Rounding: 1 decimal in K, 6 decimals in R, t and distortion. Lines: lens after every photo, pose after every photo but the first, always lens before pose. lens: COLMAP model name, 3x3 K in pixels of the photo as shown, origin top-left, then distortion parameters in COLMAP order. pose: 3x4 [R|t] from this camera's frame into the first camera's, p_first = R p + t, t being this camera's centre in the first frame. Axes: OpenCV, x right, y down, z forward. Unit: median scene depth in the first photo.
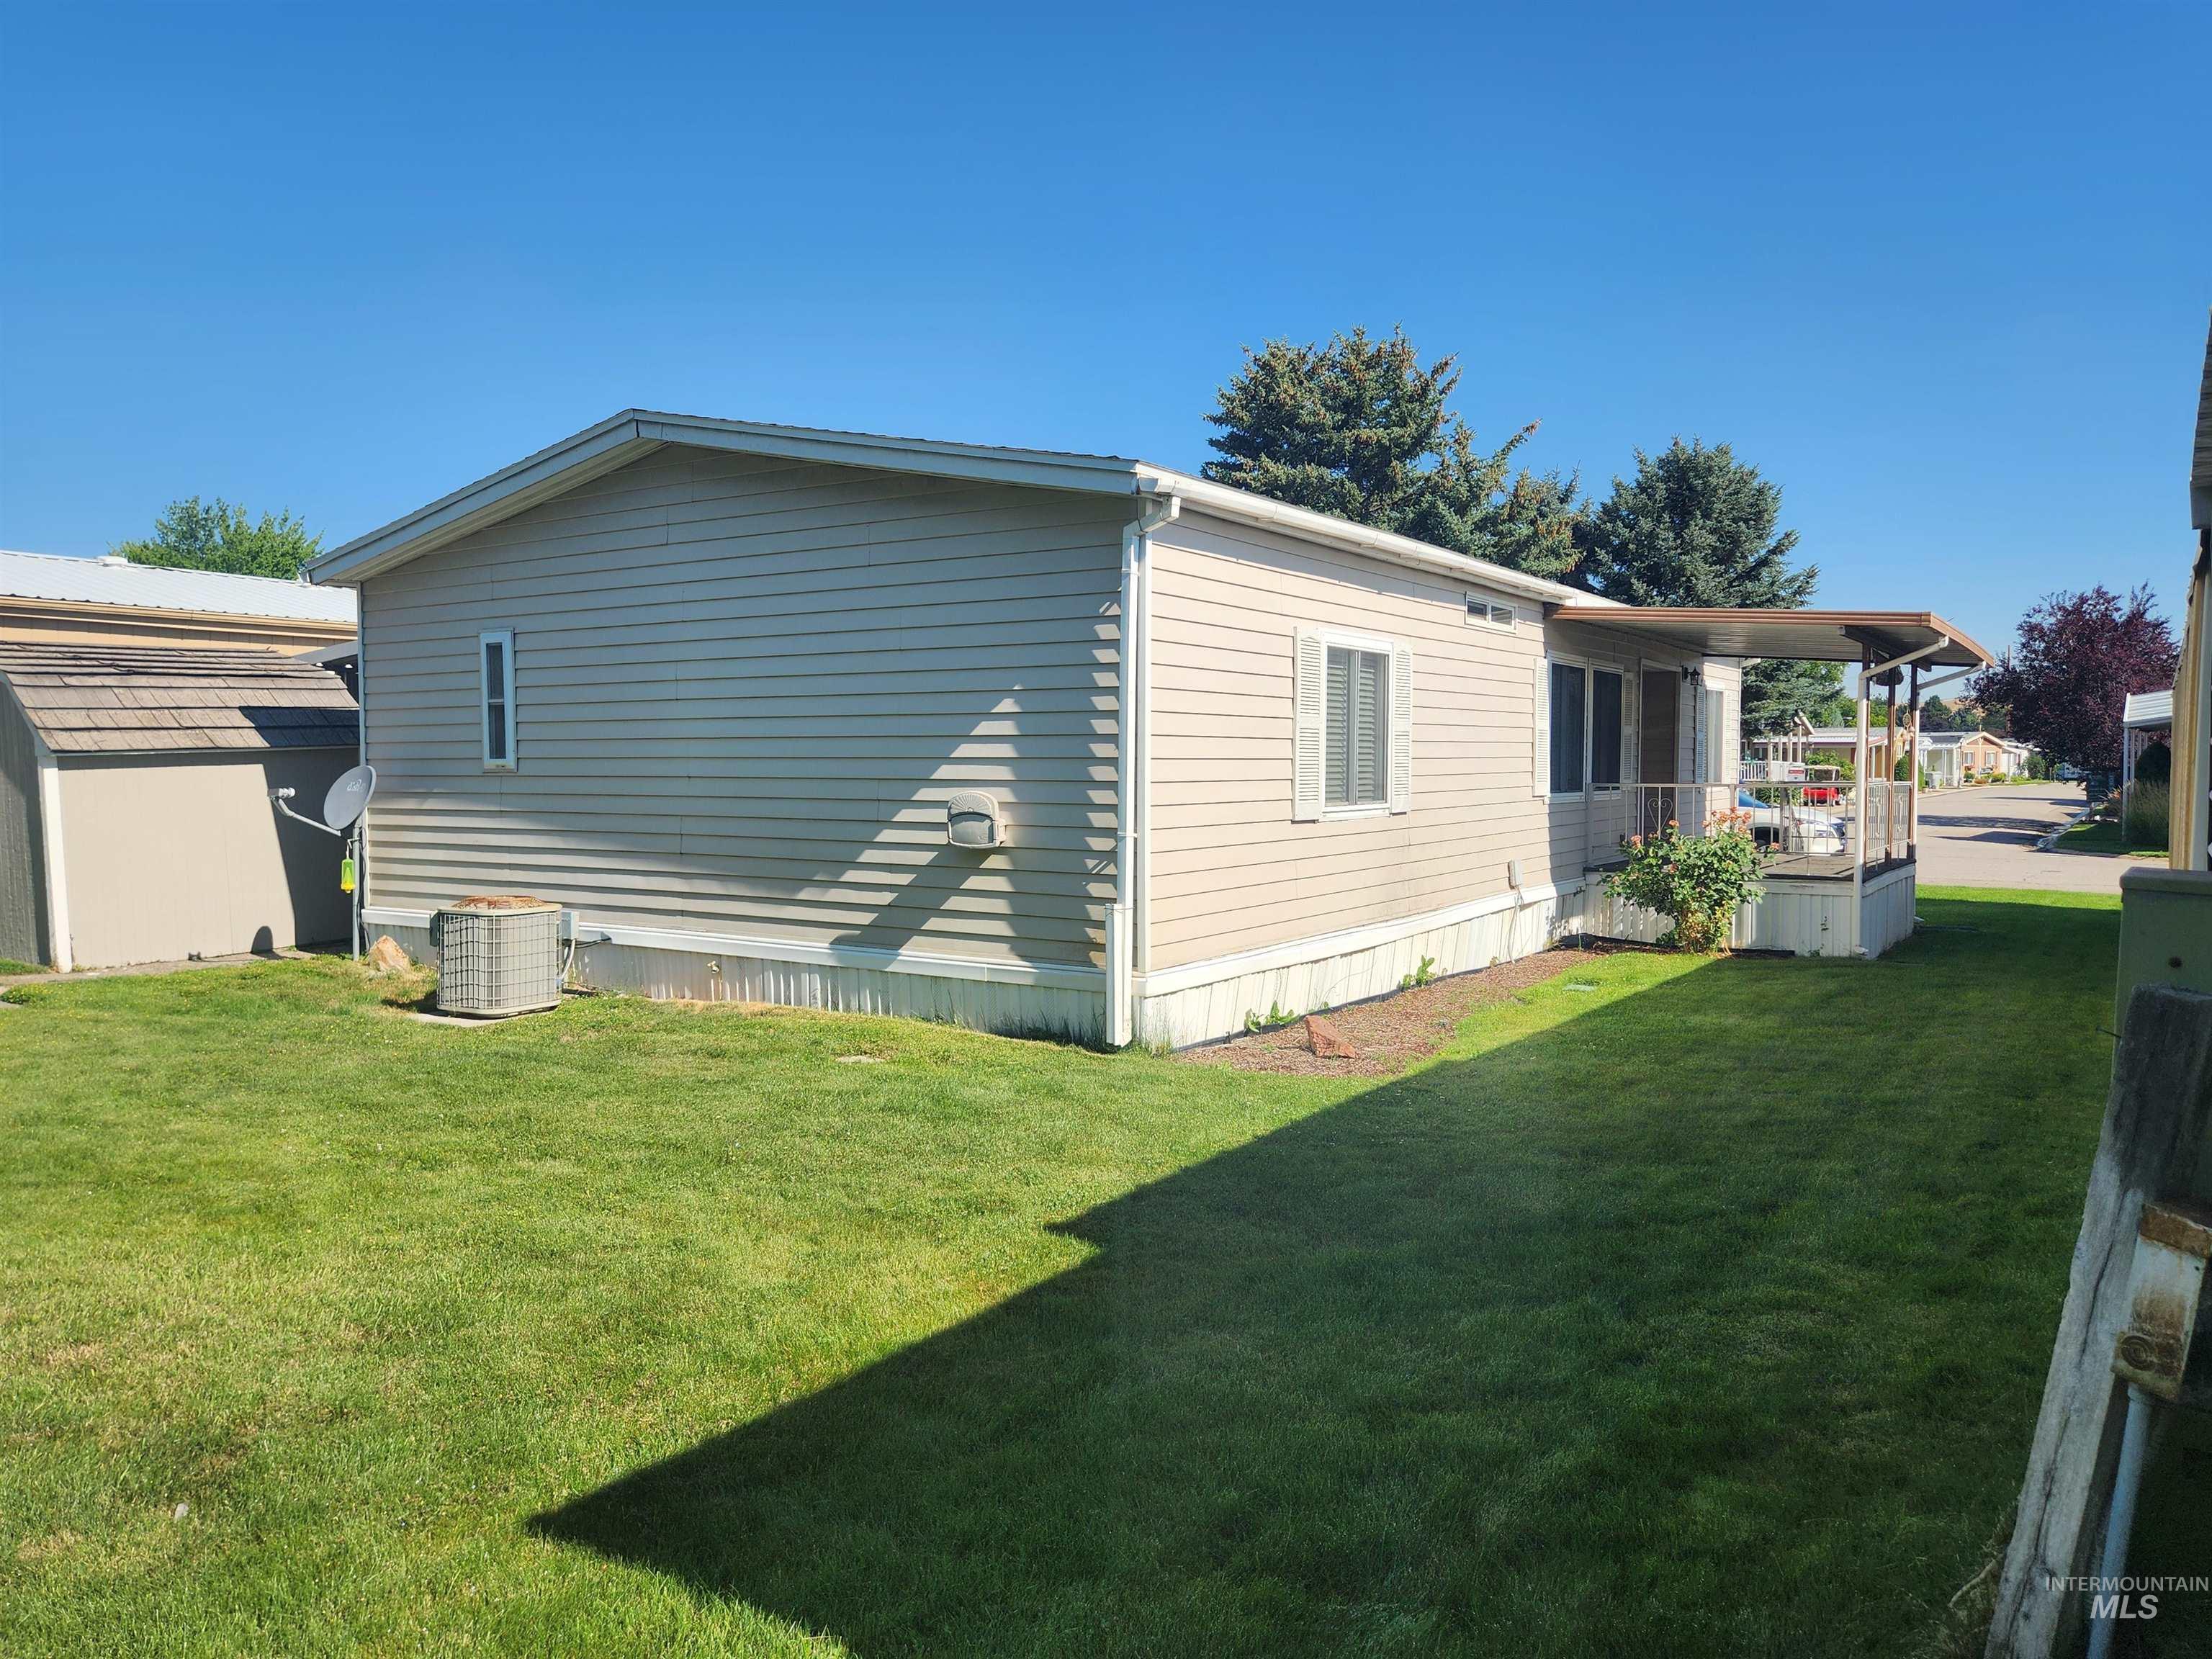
lens RADIAL K [[1478.6, 0, 1106.0], [0, 1478.6, 843.5], [0, 0, 1]] dist [0.065851, -0.052569]
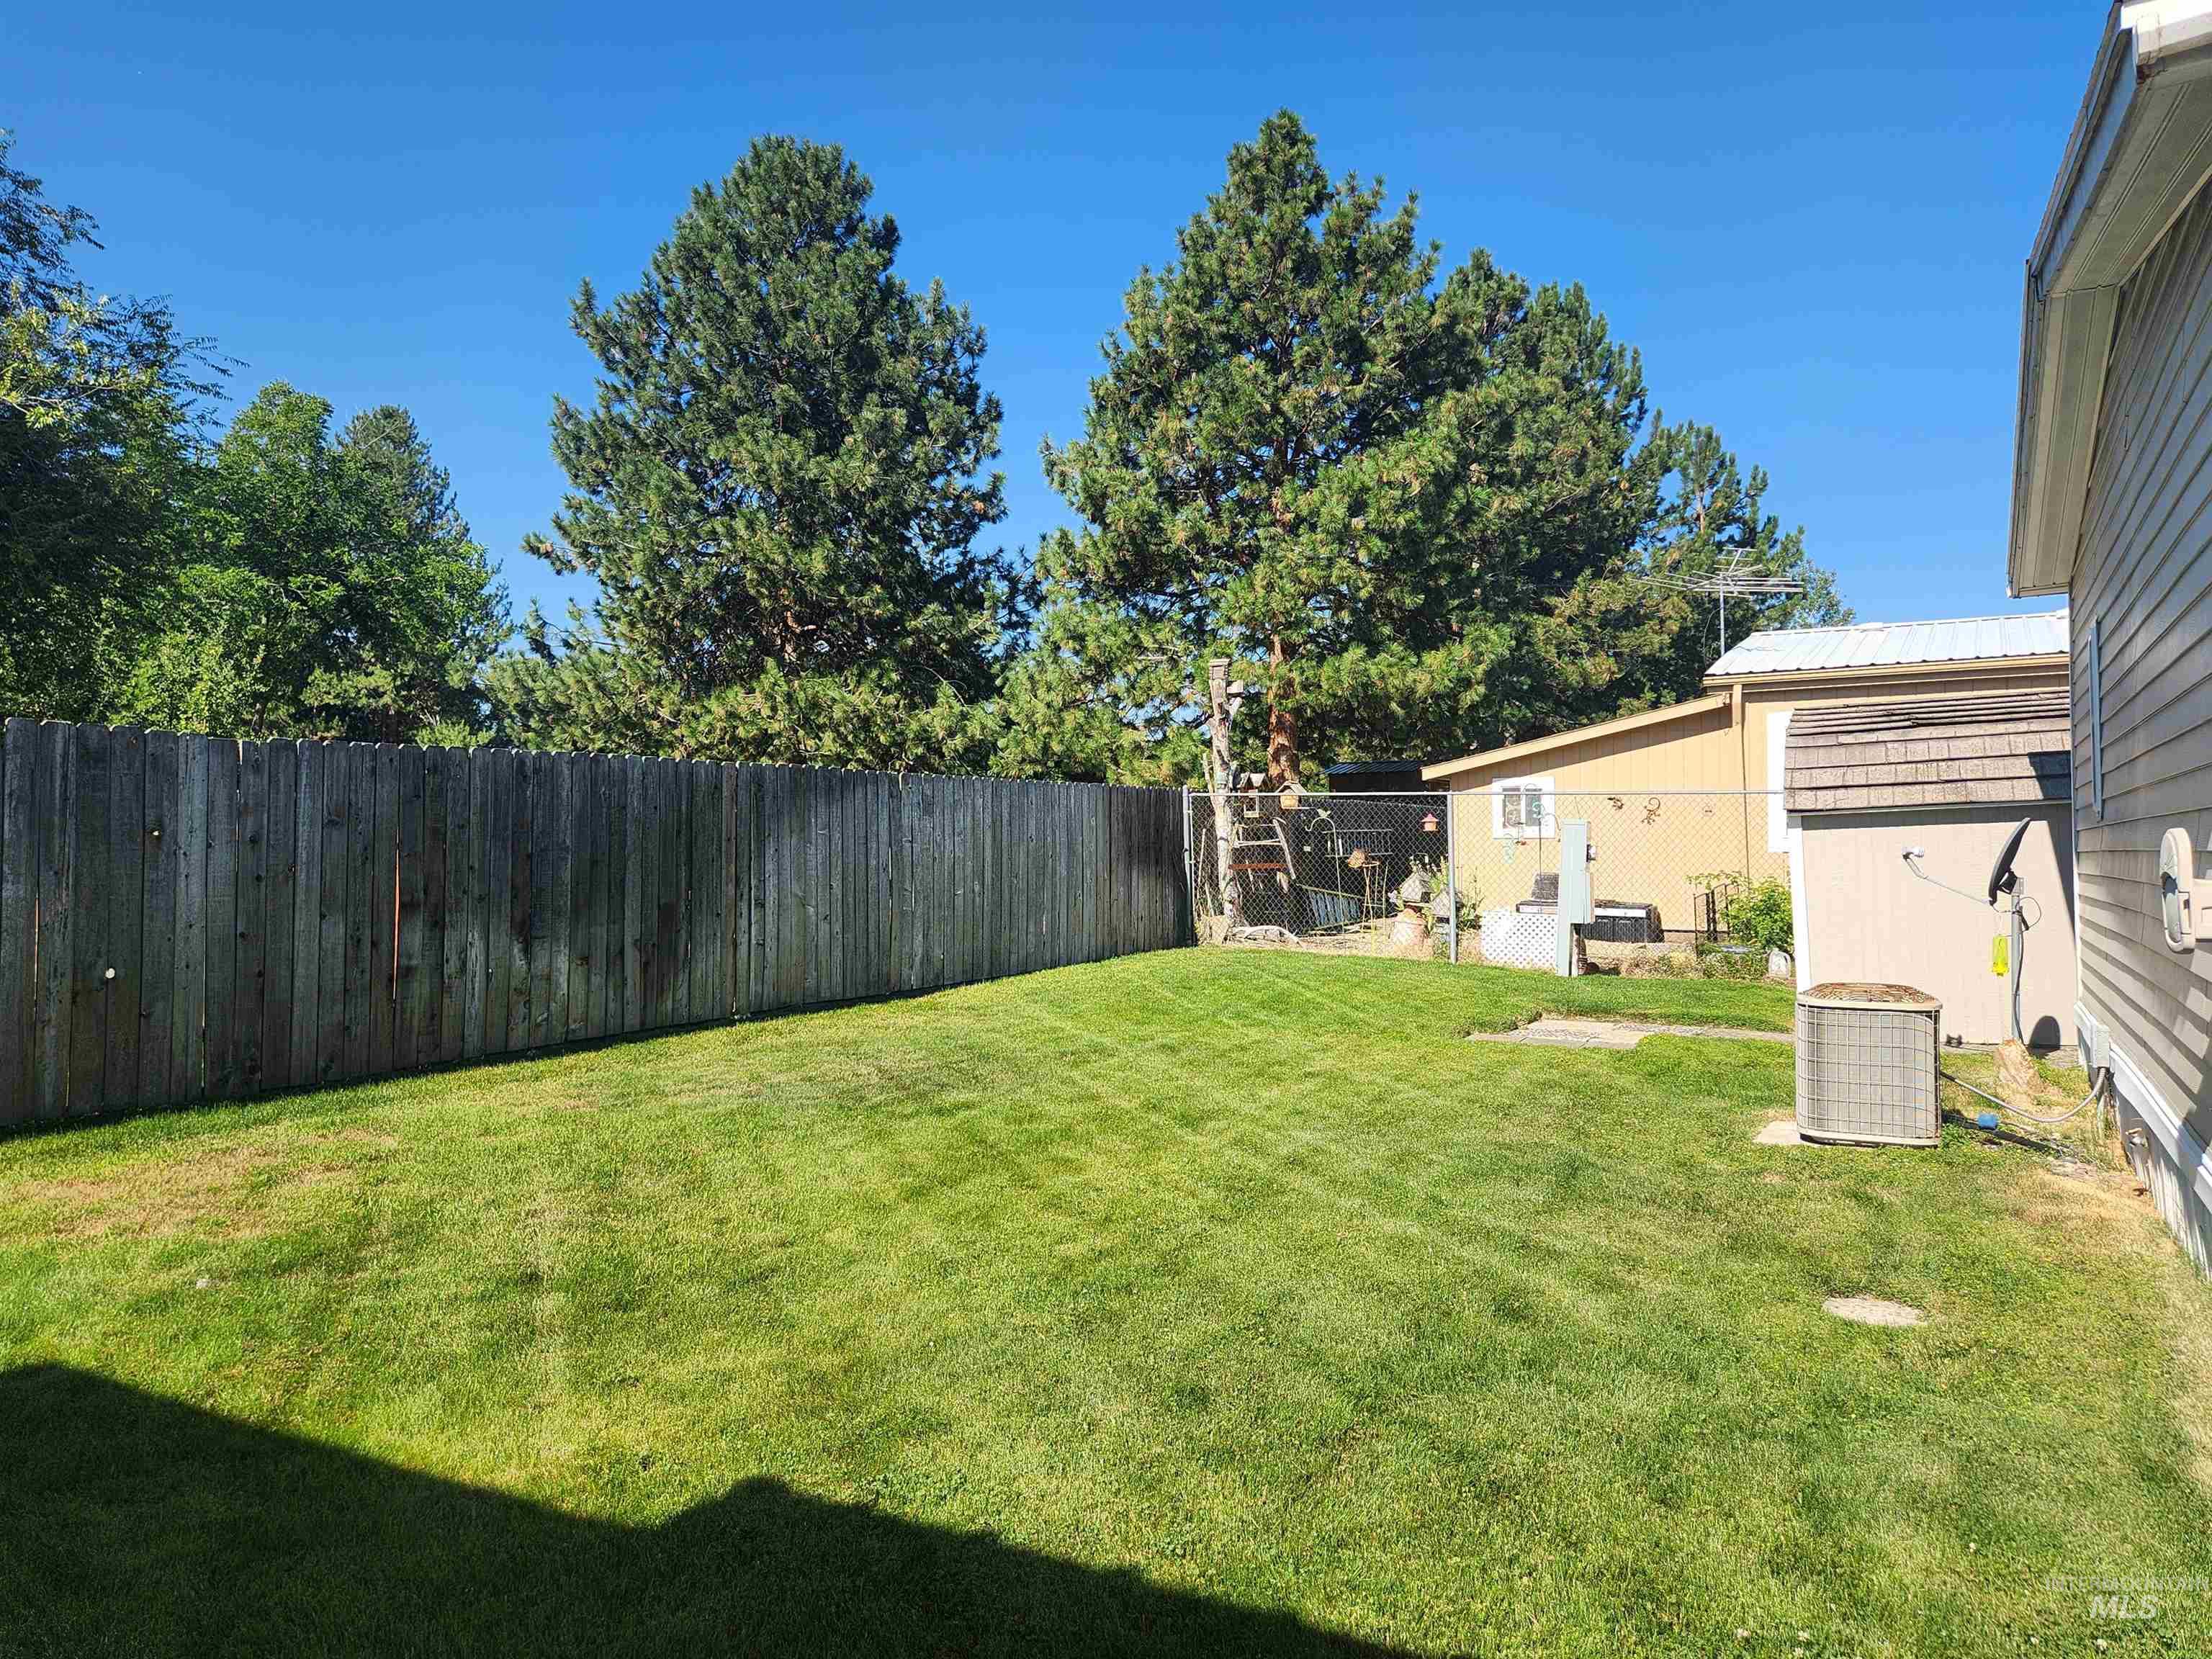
lens RADIAL K [[1478.6, 0, 1106.0], [0, 1478.6, 843.5], [0, 0, 1]] dist [0.065851, -0.052569]
pose [[0.082143, -0.007040, -0.996596, 0.309226], [-0.046372, 0.998865, -0.010878, -0.008056], [0.995541, 0.047108, 0.081723, 0.541844]]
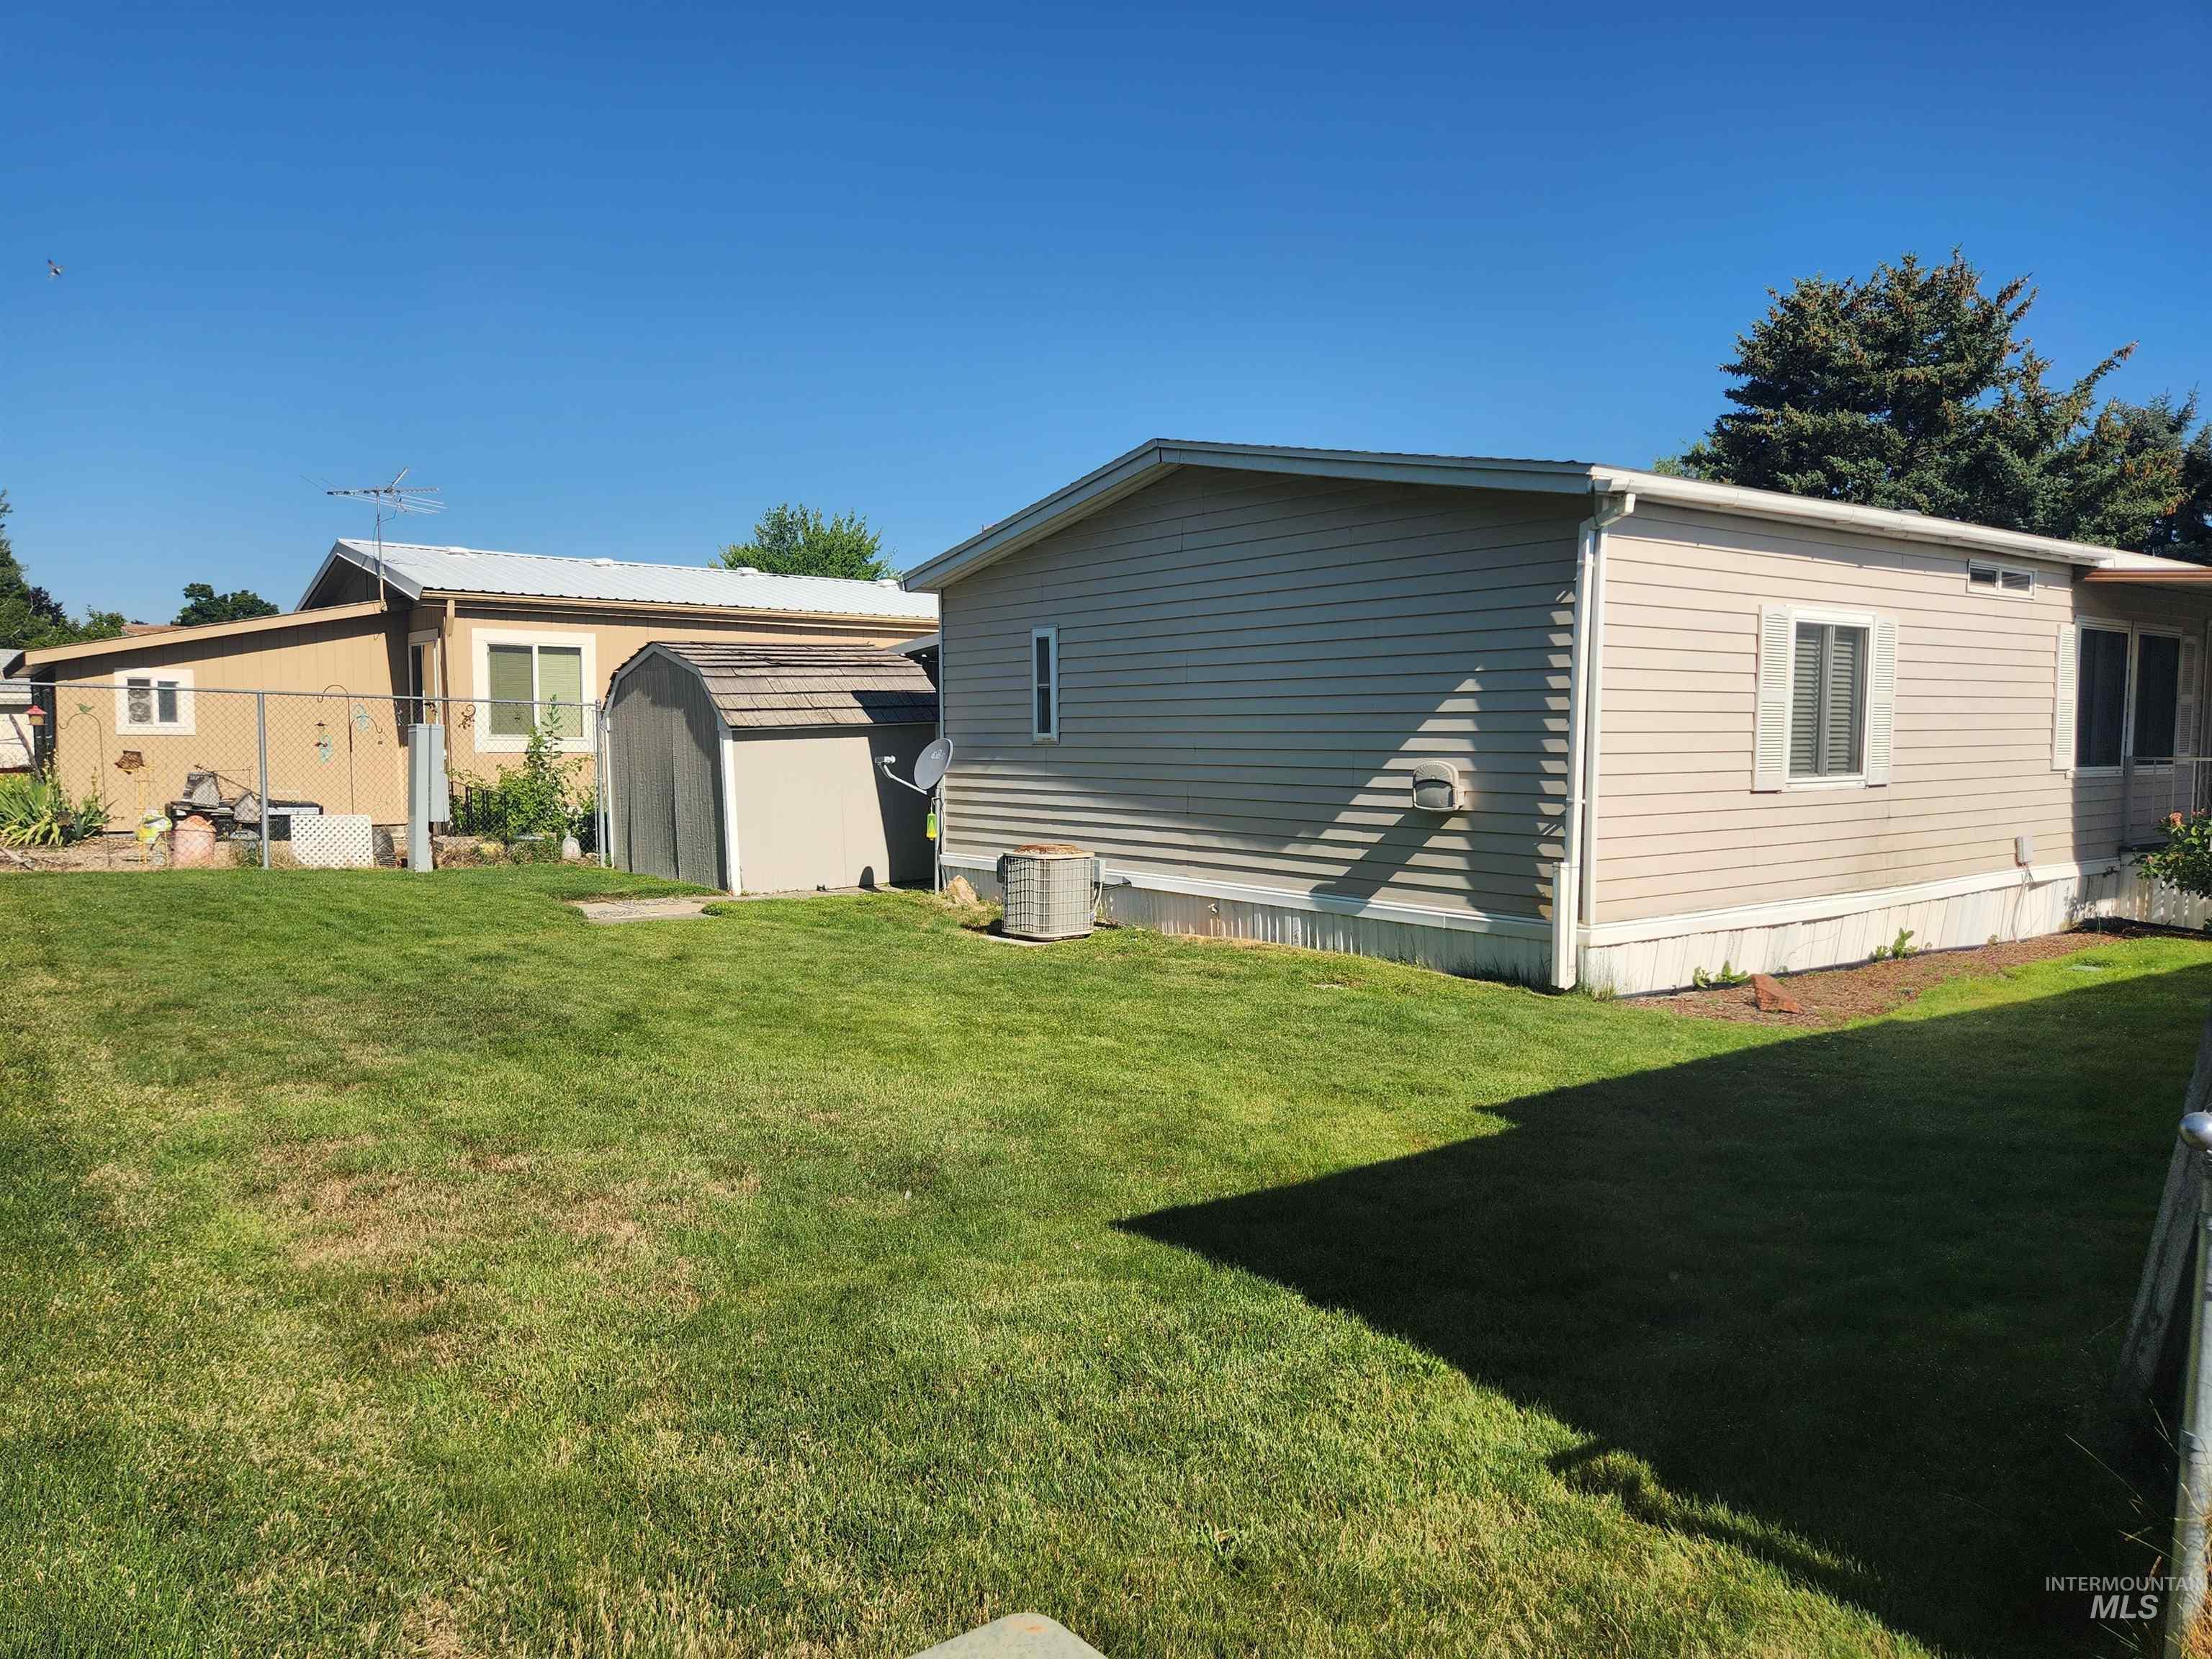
lens RADIAL K [[1478.6, 0, 1106.0], [0, 1478.6, 843.5], [0, 0, 1]] dist [0.065851, -0.052569]
pose [[0.947438, 0.024203, -0.319022, 0.030191], [-0.018029, 0.999589, 0.022291, 0.006268], [0.319431, -0.015367, 0.947485, -0.142536]]
